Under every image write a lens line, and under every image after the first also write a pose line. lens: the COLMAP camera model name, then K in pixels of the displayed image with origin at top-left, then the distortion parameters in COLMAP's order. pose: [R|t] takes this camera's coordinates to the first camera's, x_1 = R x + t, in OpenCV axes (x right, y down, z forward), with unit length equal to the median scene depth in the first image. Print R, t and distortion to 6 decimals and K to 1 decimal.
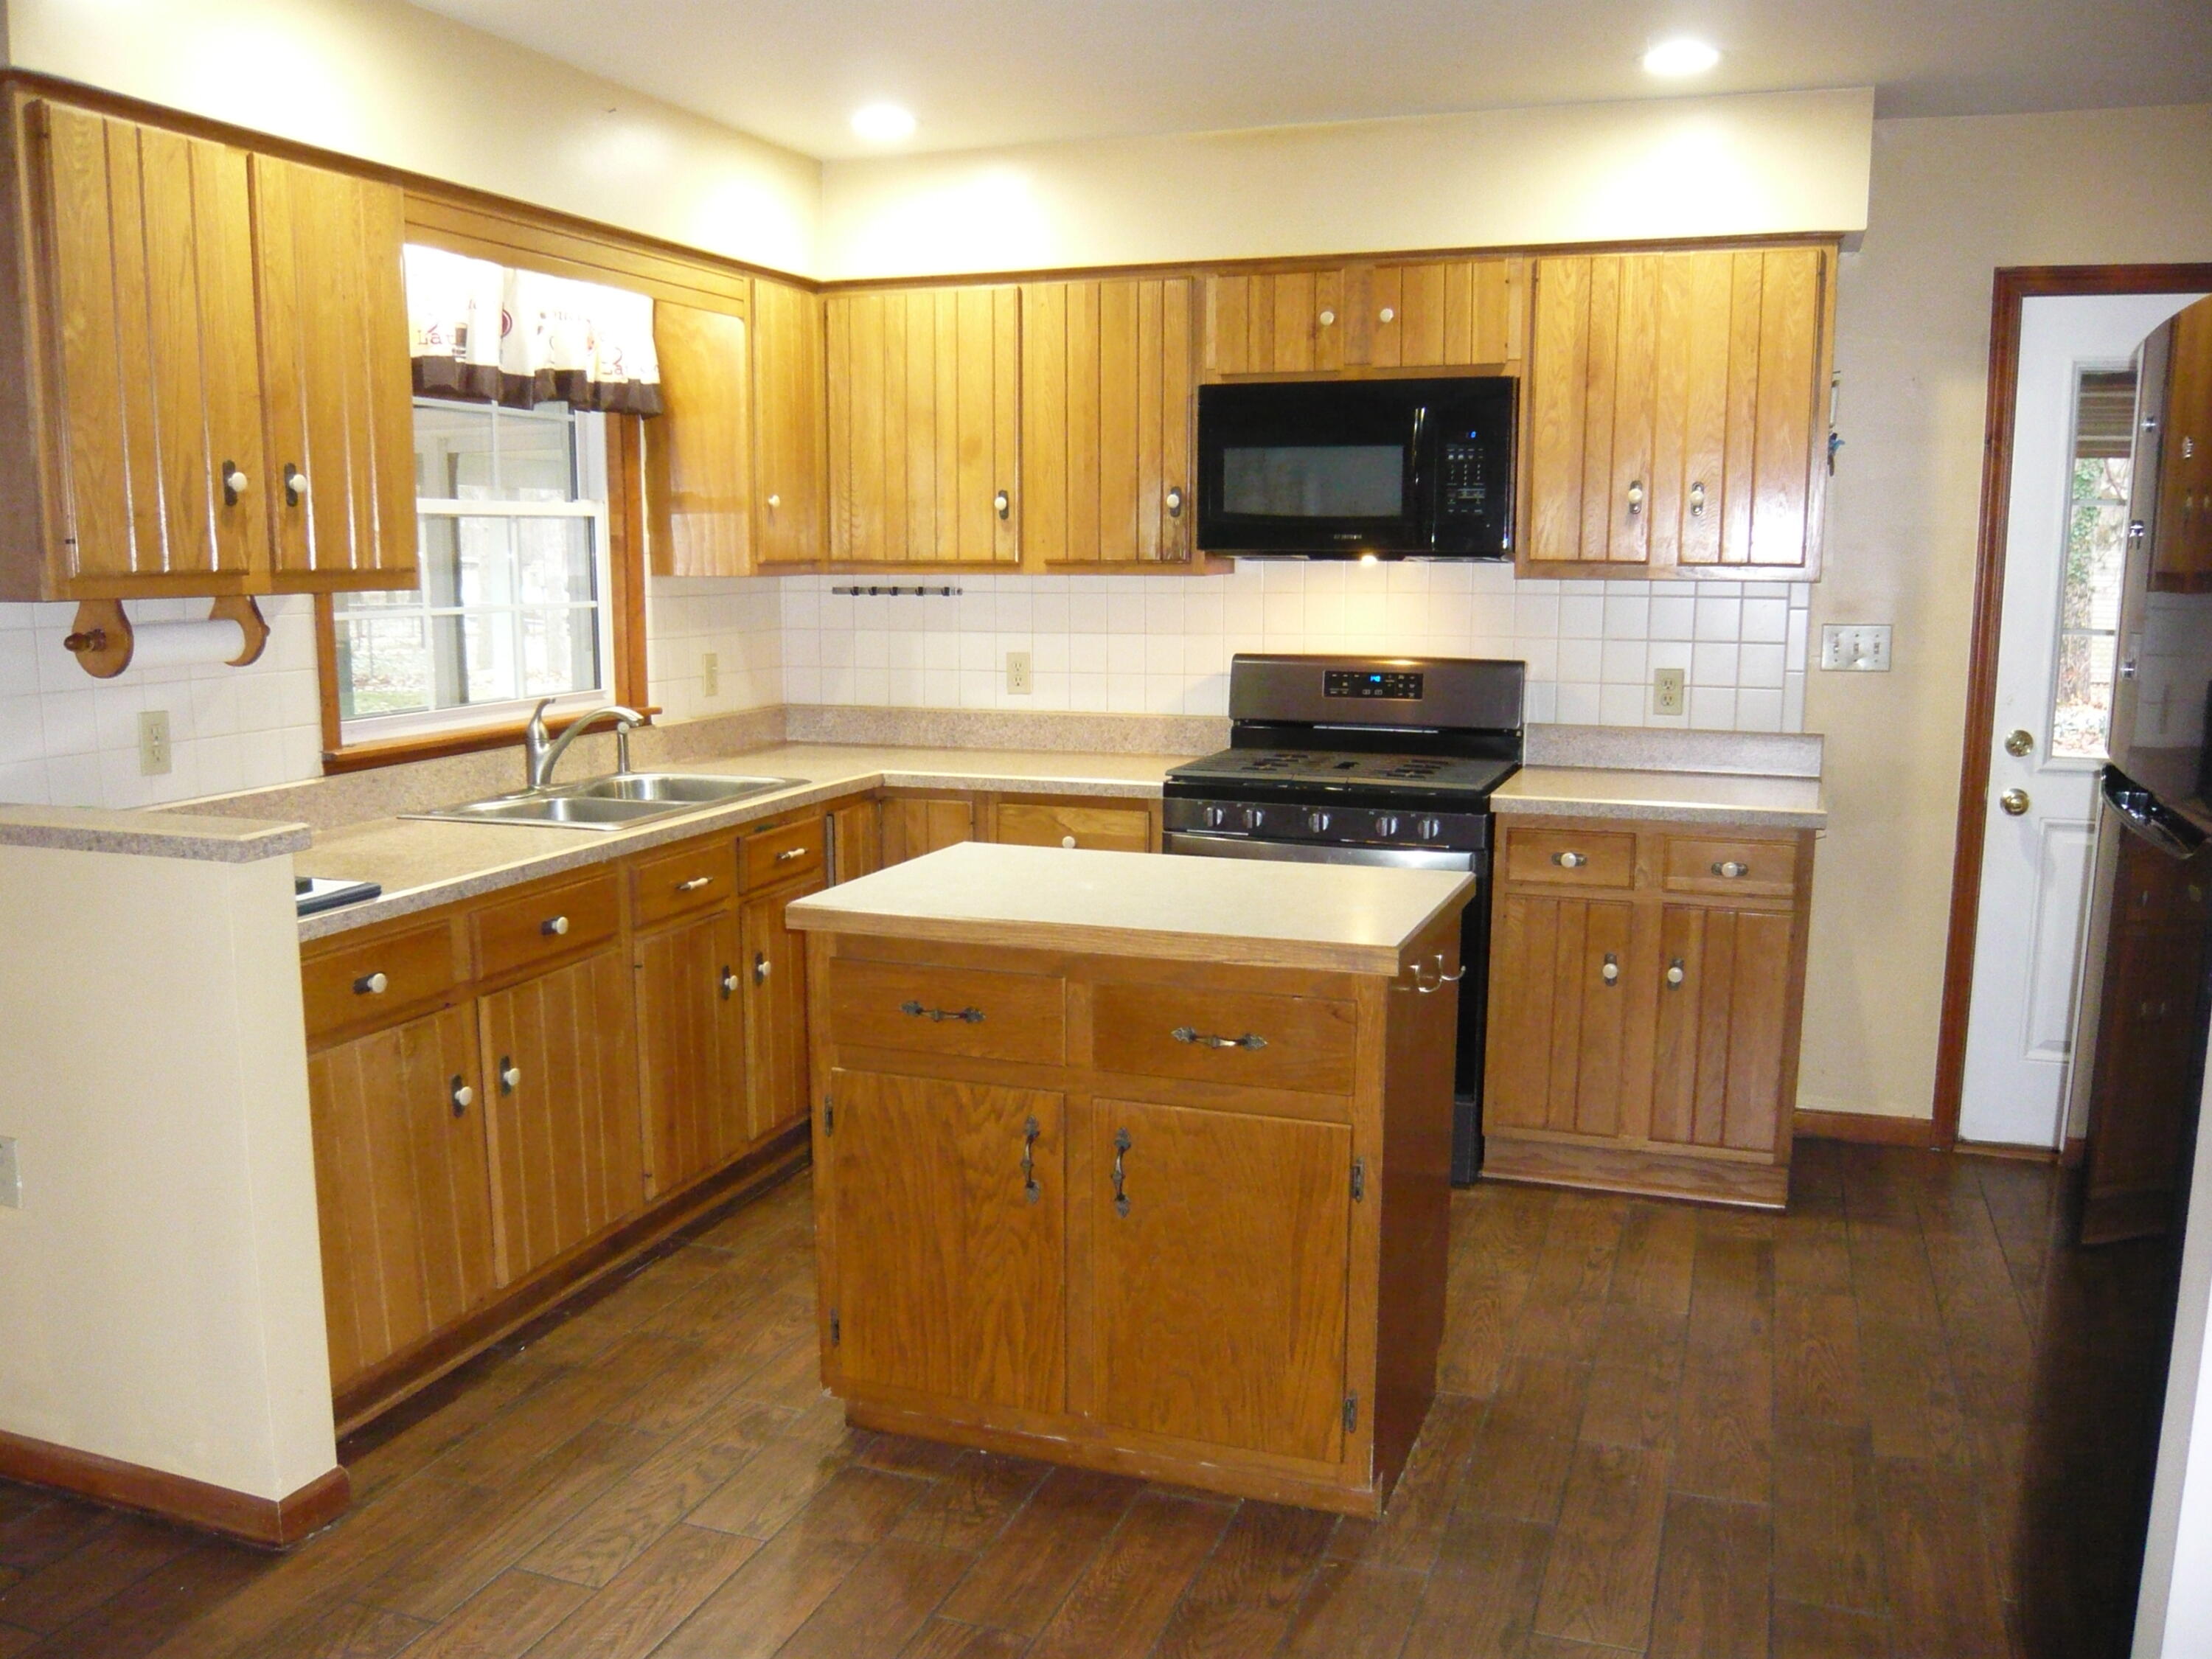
lens RADIAL K [[1874.9, 0, 1105.4], [0, 1874.9, 862.8], [0, 0, 1]] dist [-0.066856, 0.006014]
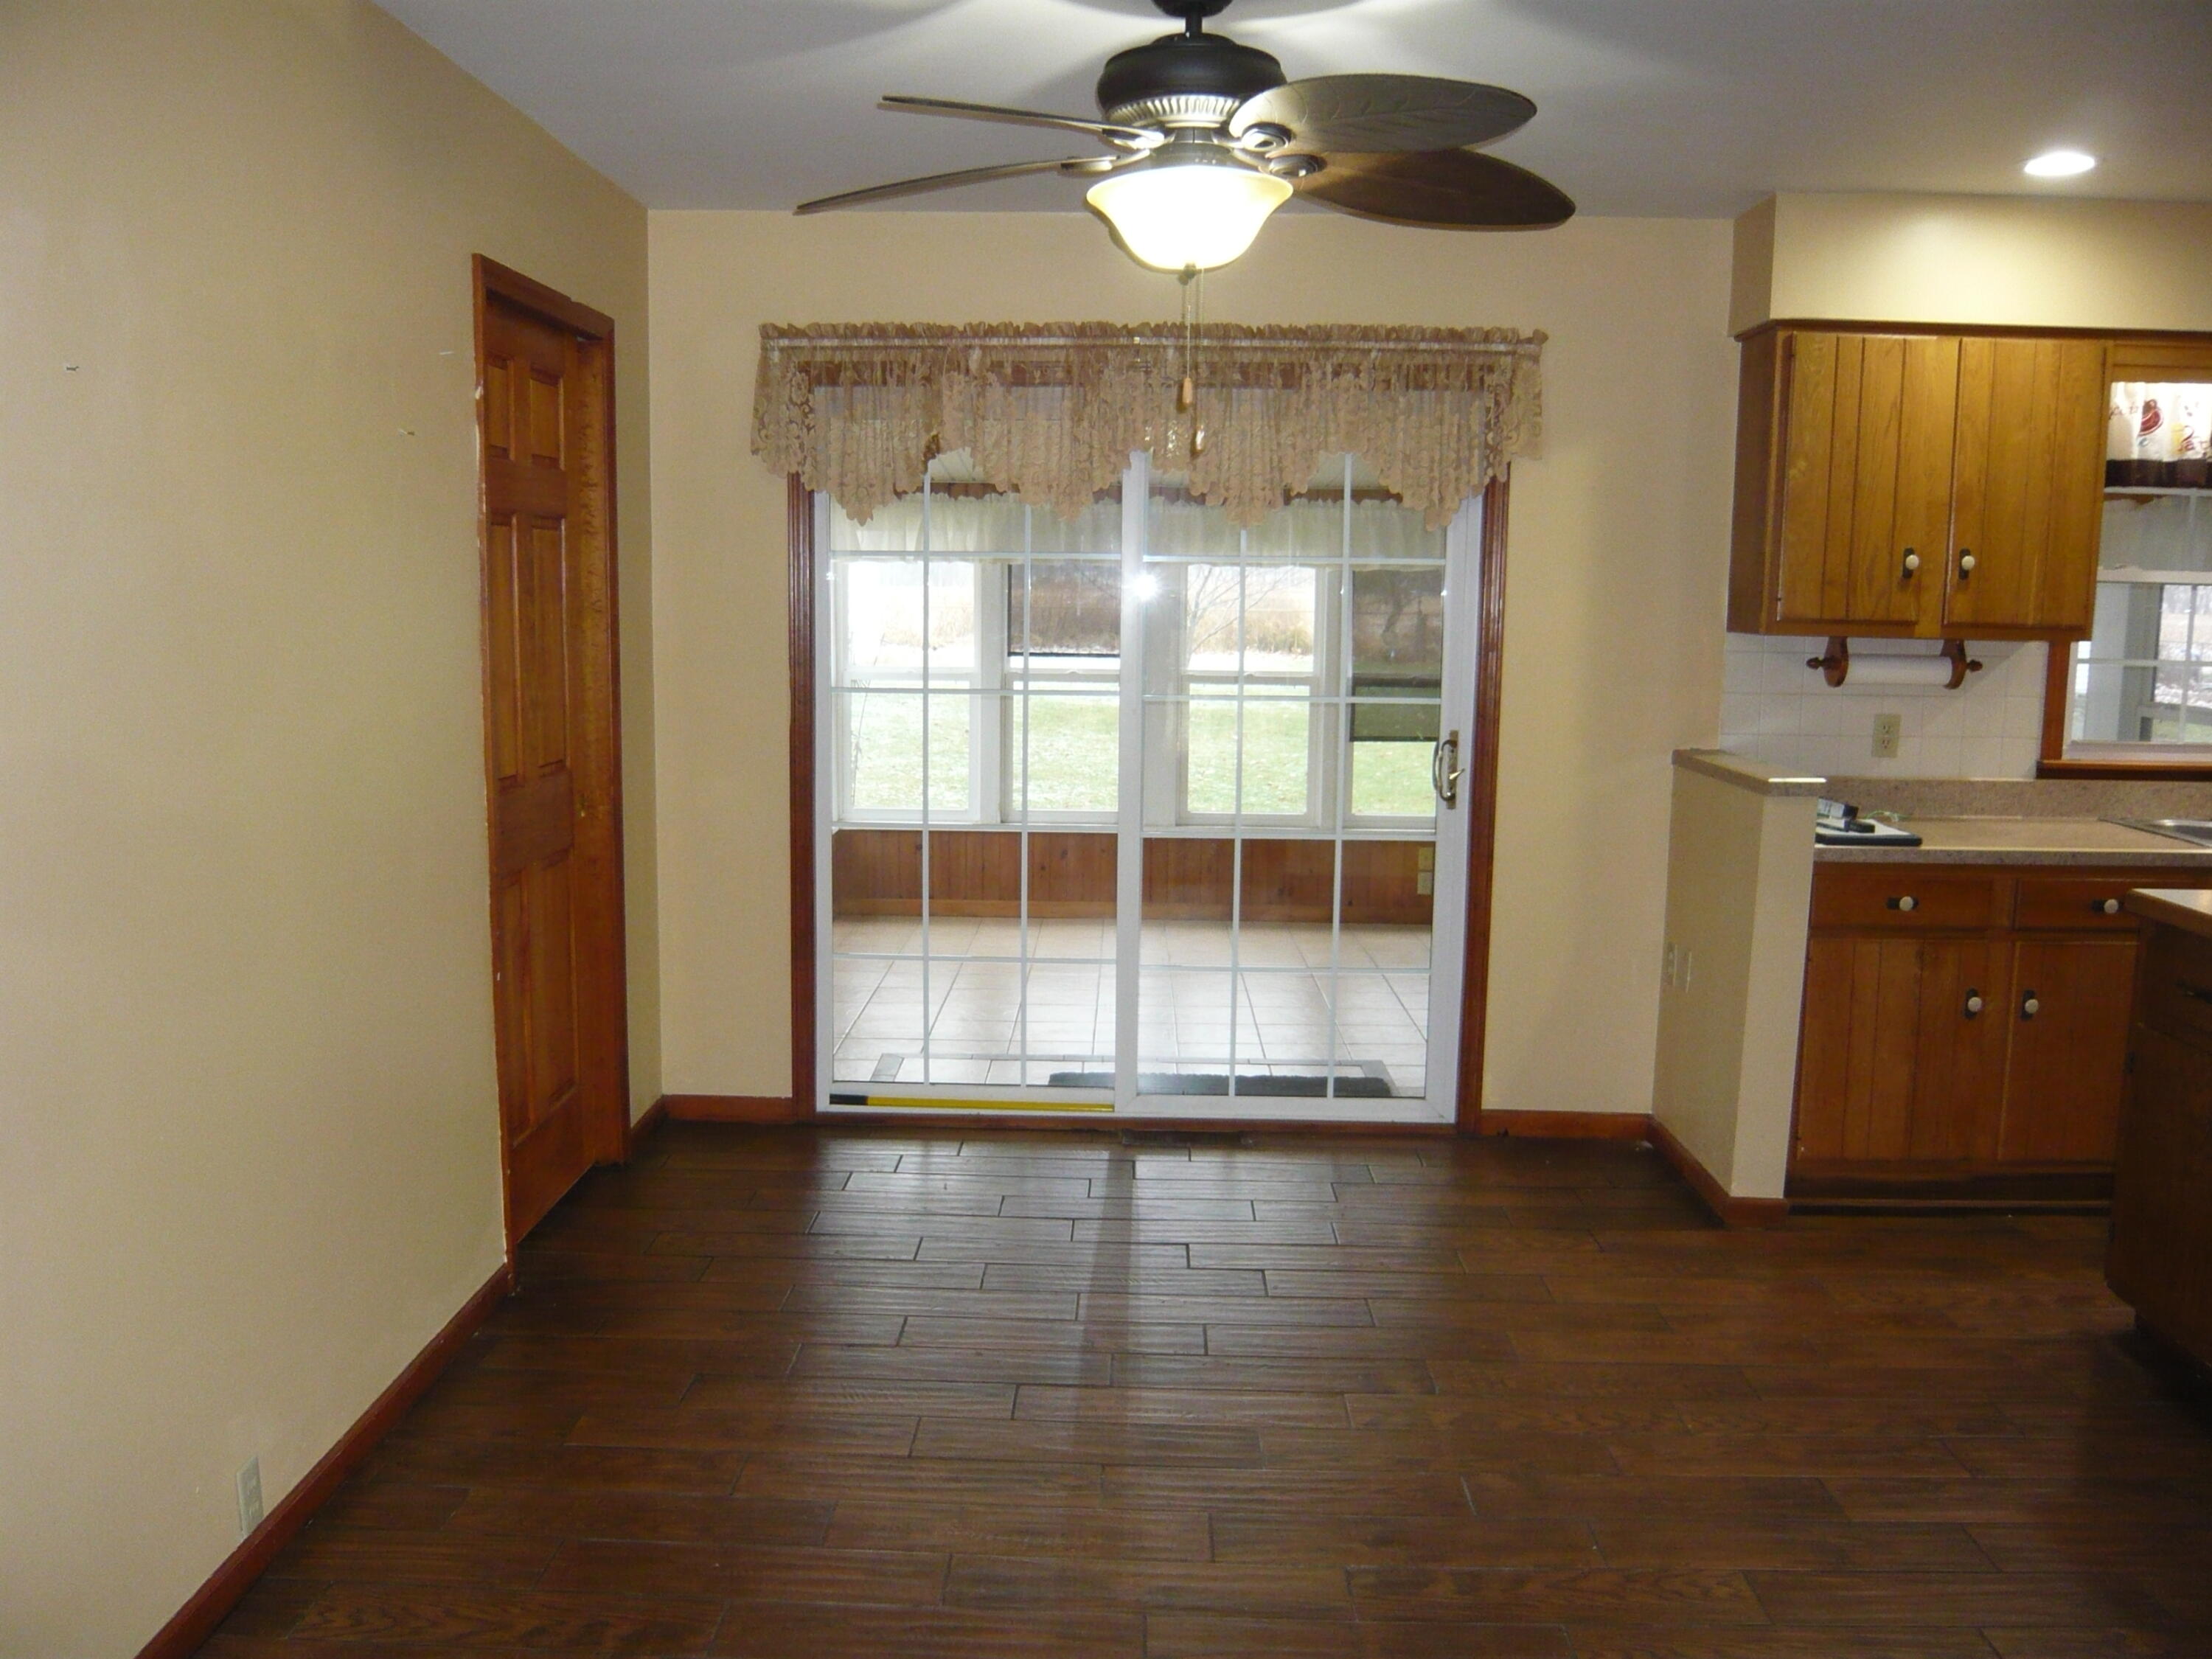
lens RADIAL K [[1845.1, 0, 1106.0], [0, 1845.1, 829.5], [0, 0, 1]] dist [-0.004334, -0.000066]
pose [[0.323991, 0.126615, -0.937549, 0.740480], [-0.173658, 0.982125, 0.072624, 0.011180], [0.929986, 0.139283, 0.340187, -0.085949]]
